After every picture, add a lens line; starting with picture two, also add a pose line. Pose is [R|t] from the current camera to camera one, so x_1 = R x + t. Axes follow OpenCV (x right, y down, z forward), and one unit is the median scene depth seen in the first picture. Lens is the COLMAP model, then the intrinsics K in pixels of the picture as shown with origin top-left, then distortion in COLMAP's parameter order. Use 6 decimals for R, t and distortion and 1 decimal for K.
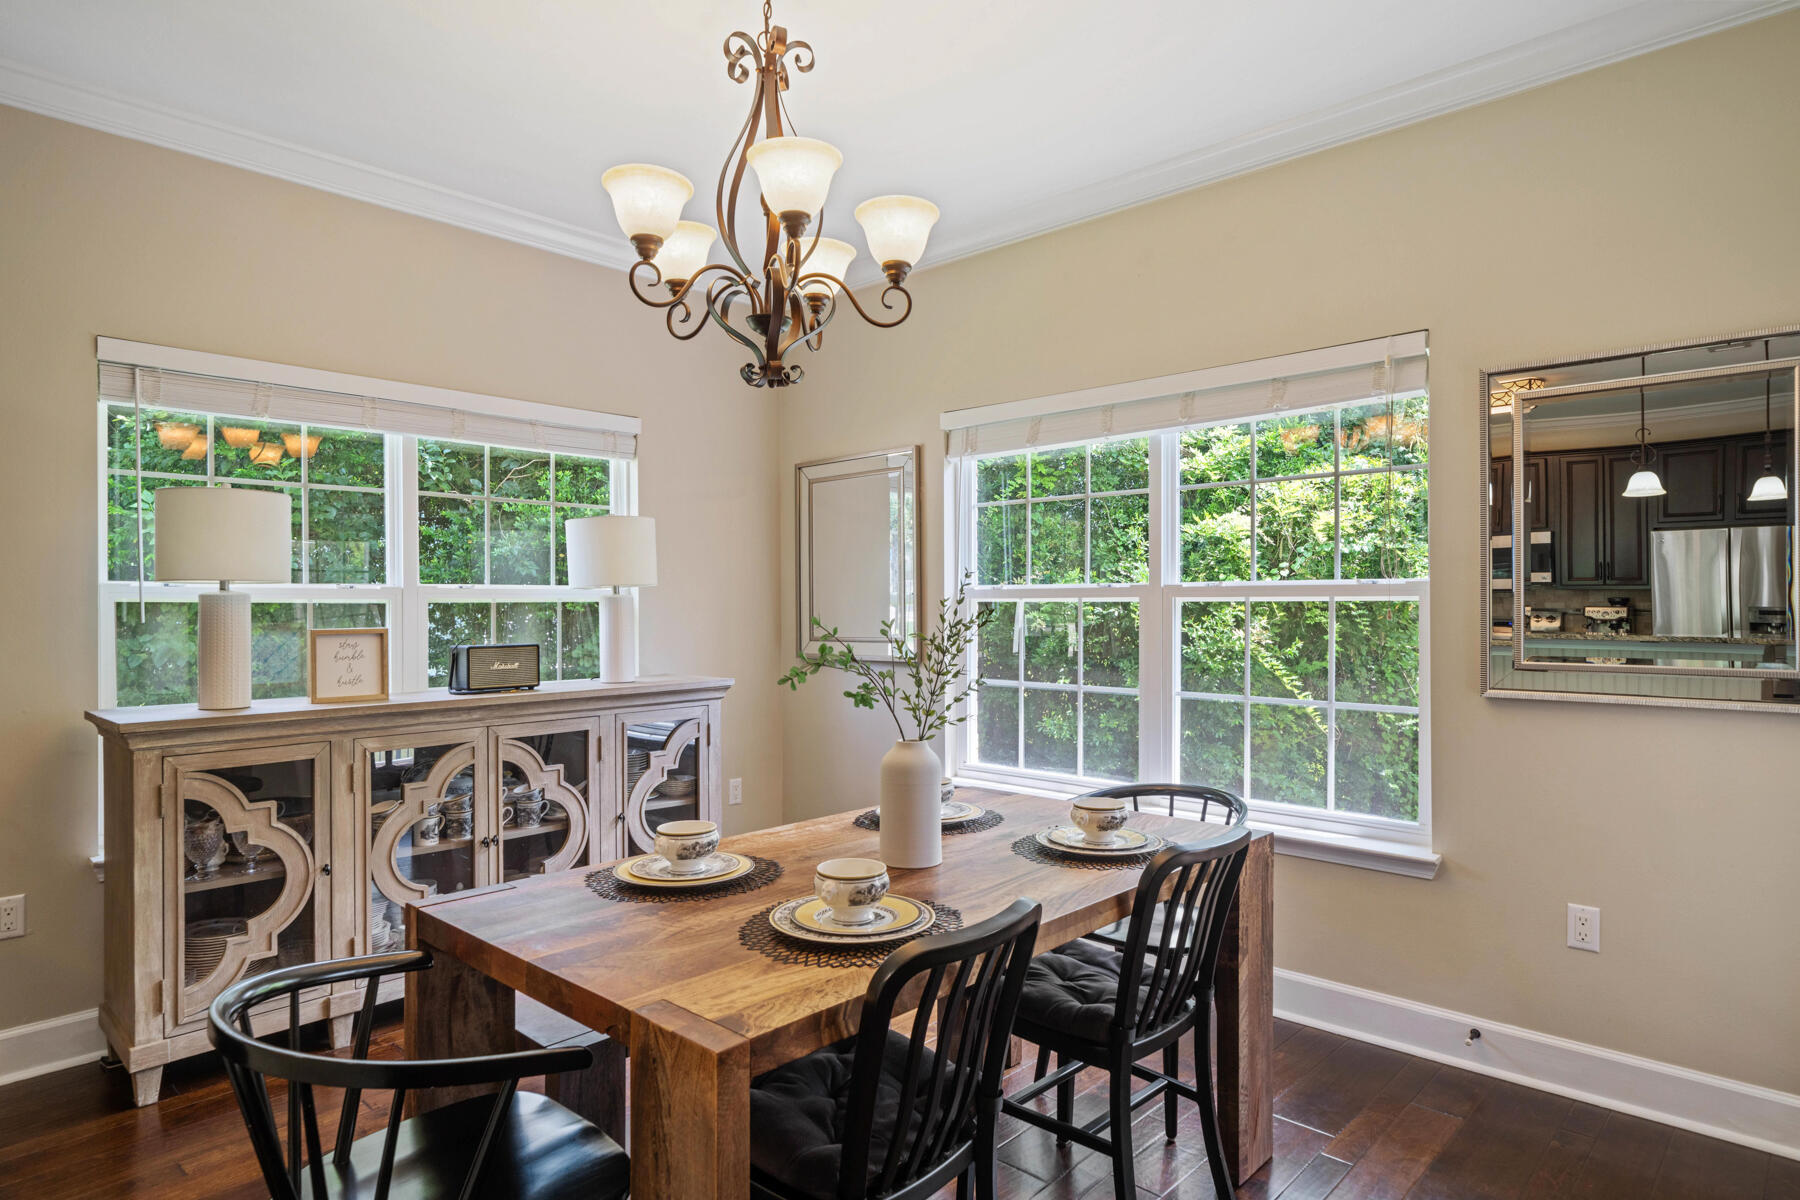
lens RADIAL K [[1008.0, 0, 887.9], [0, 1008.0, 607.7], [0, 0, 1]] dist [-0.003032, 0.000174]
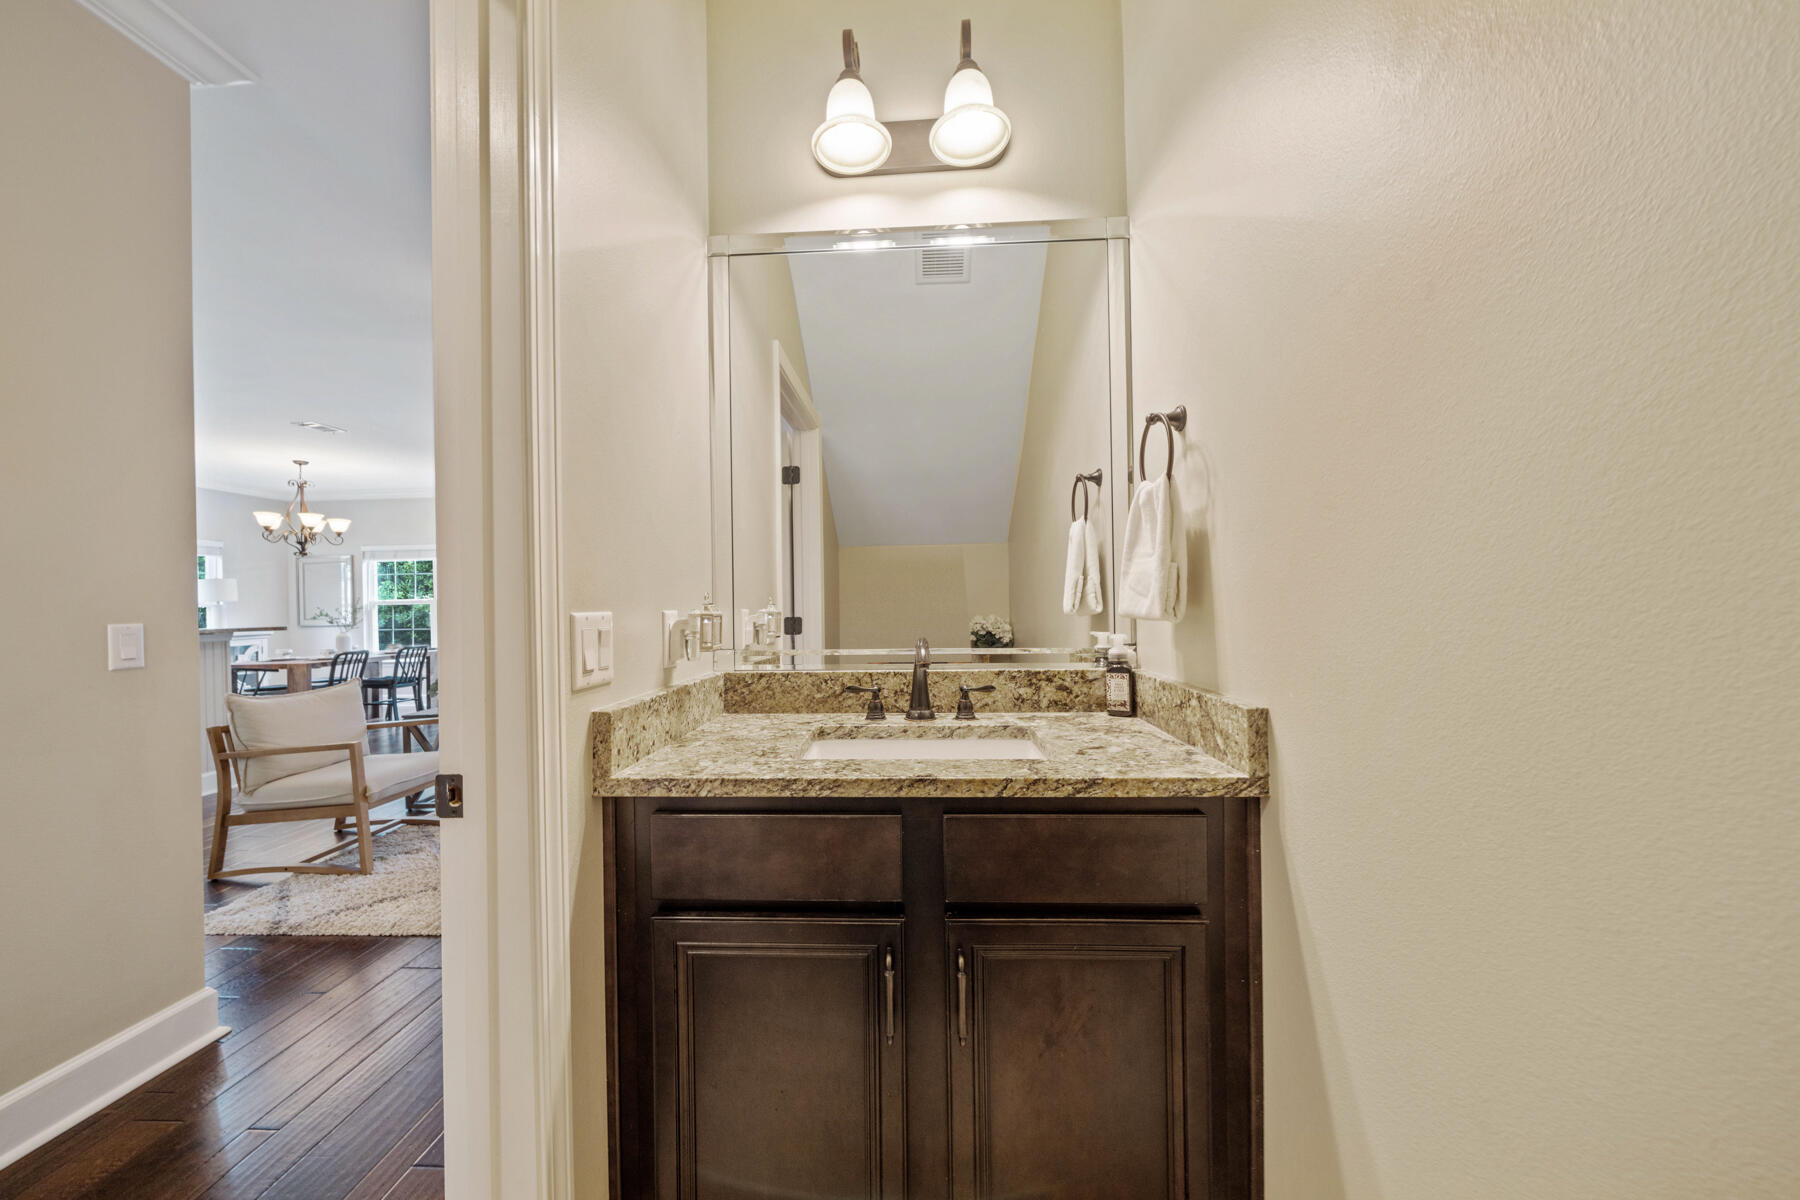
lens RADIAL K [[648.4, 0, 902.8], [0, 648.4, 599.3], [0, 0, 1]] dist [0.000492, -0.000144]
pose [[0.762018, -0.009834, 0.647481, 0.035711], [0.020345, 0.999755, -0.008760, 0.035095], [-0.647236, 0.019848, 0.762031, -2.097978]]
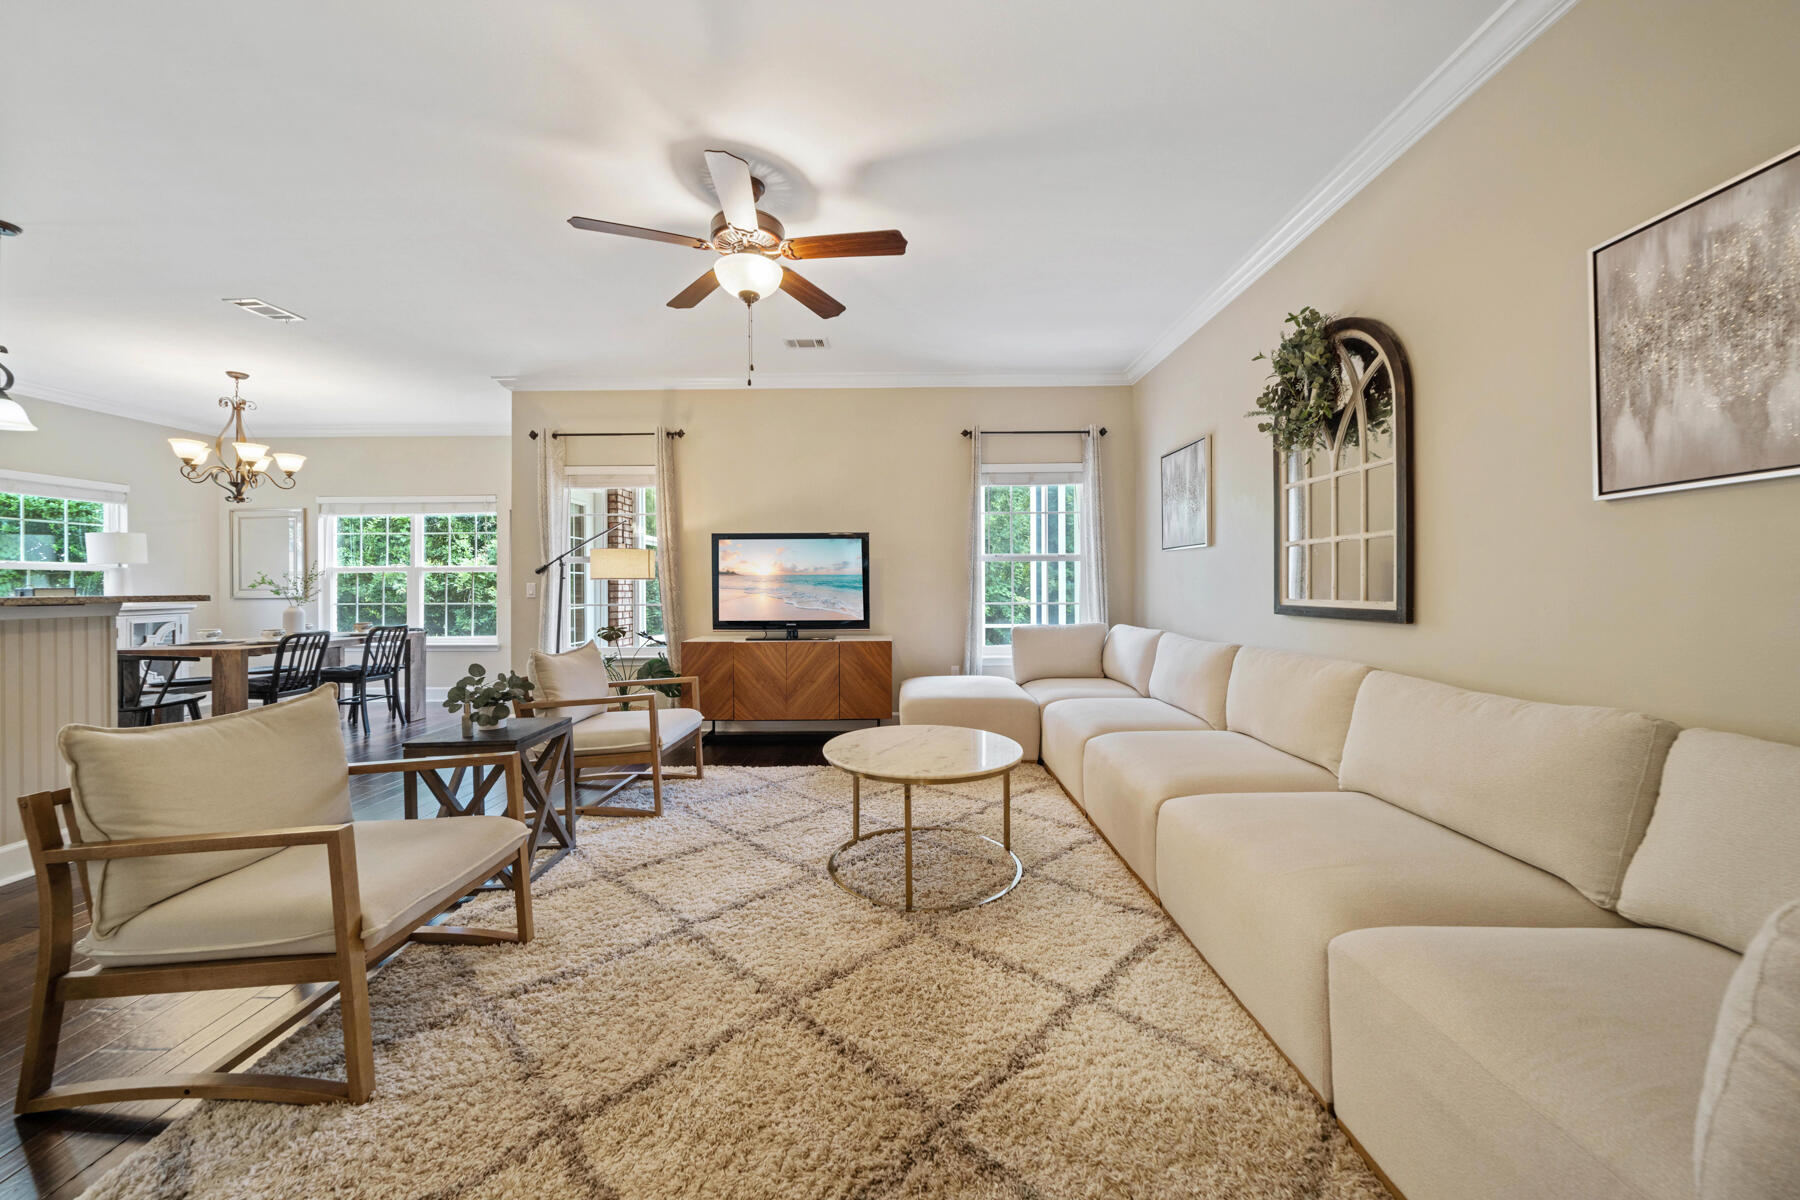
lens RADIAL K [[655.0, 0, 911.6], [0, 655.0, 580.8], [0, 0, 1]] dist [-0.008876, 0.000844]
pose [[0.724896, 0.001922, 0.688855, 0.014183], [0.006906, 0.999926, -0.010057, 0.050992], [-0.688823, 0.012047, 0.724829, -1.475434]]
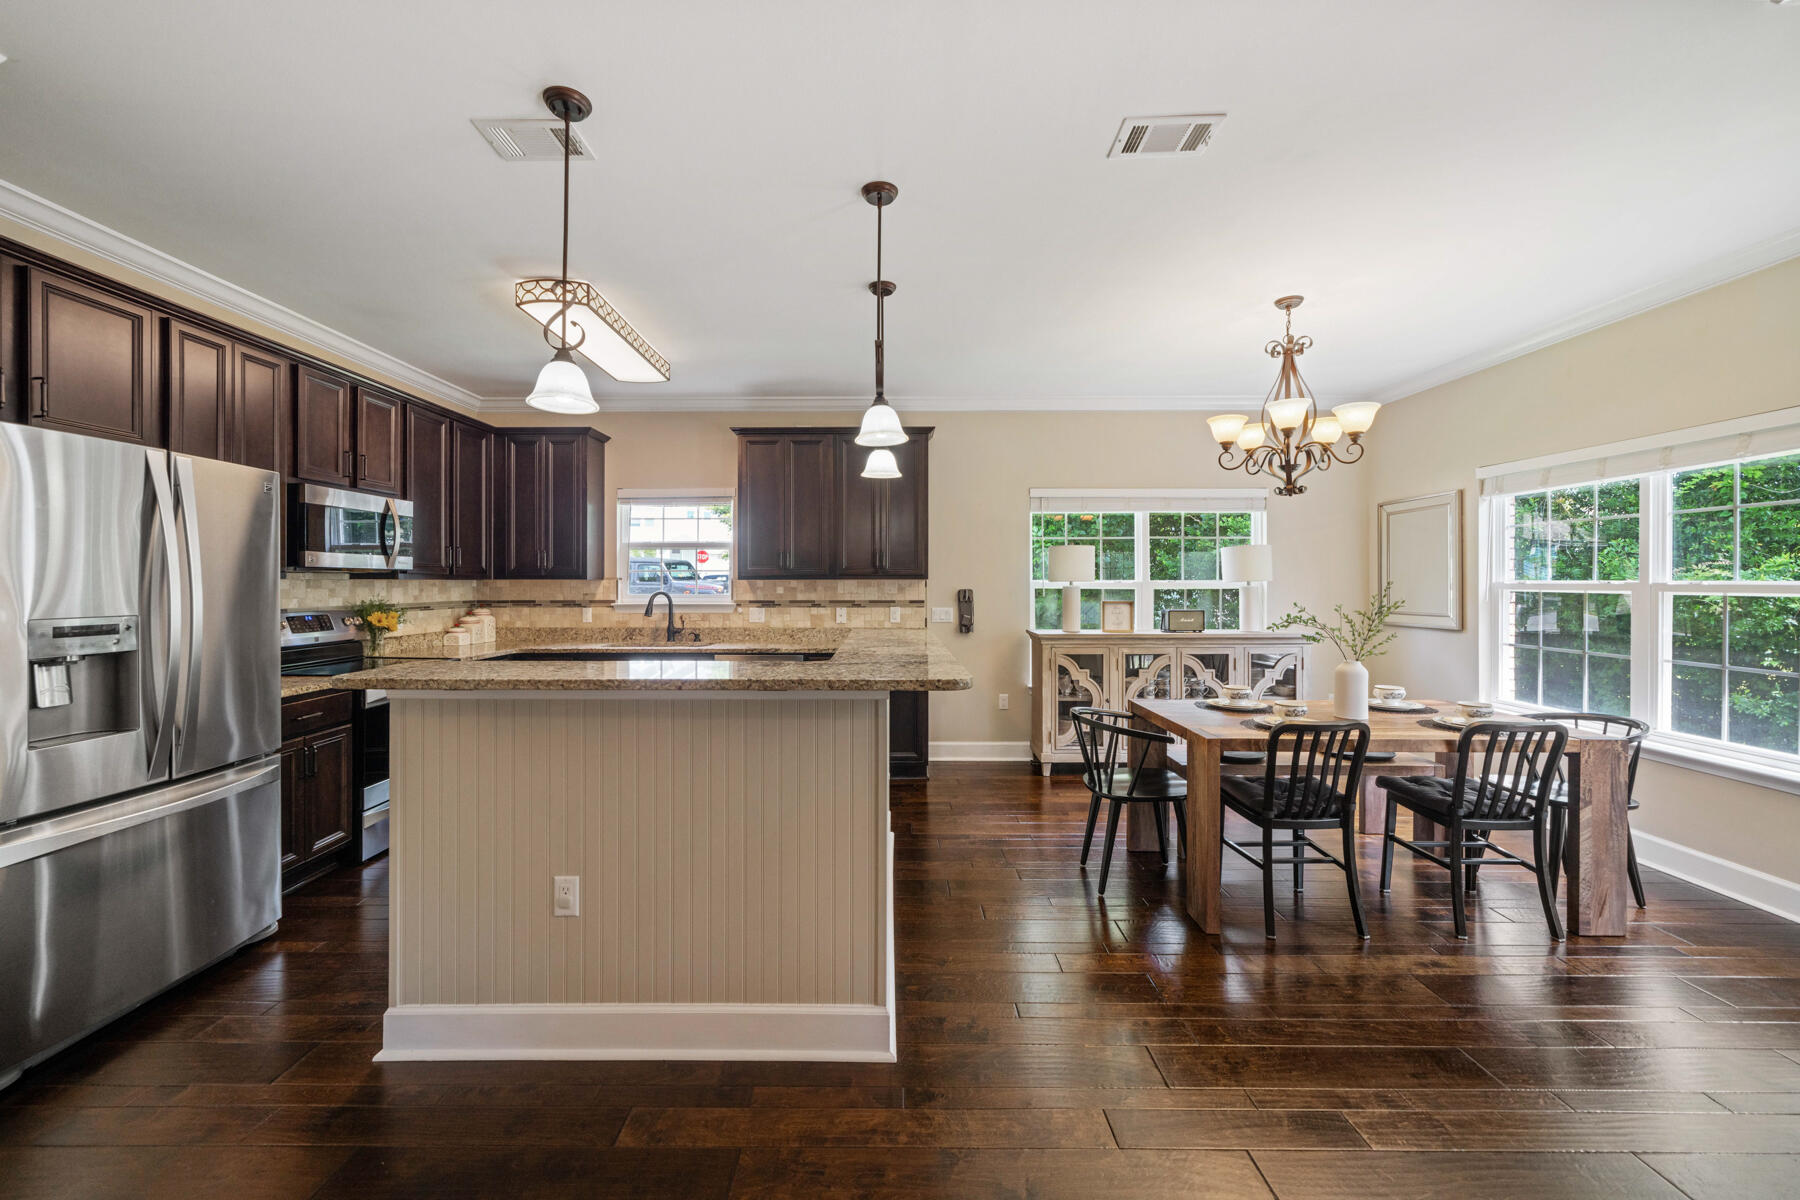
lens RADIAL K [[716.4, 0, 893.5], [0, 716.4, 579.8], [0, 0, 1]] dist [0.011620, -0.000041]
pose [[0.683986, 0.001186, -0.729494, 0.311482], [-0.003621, 0.999992, -0.001769, -0.022890], [0.729486, 0.003852, 0.683985, -0.498026]]
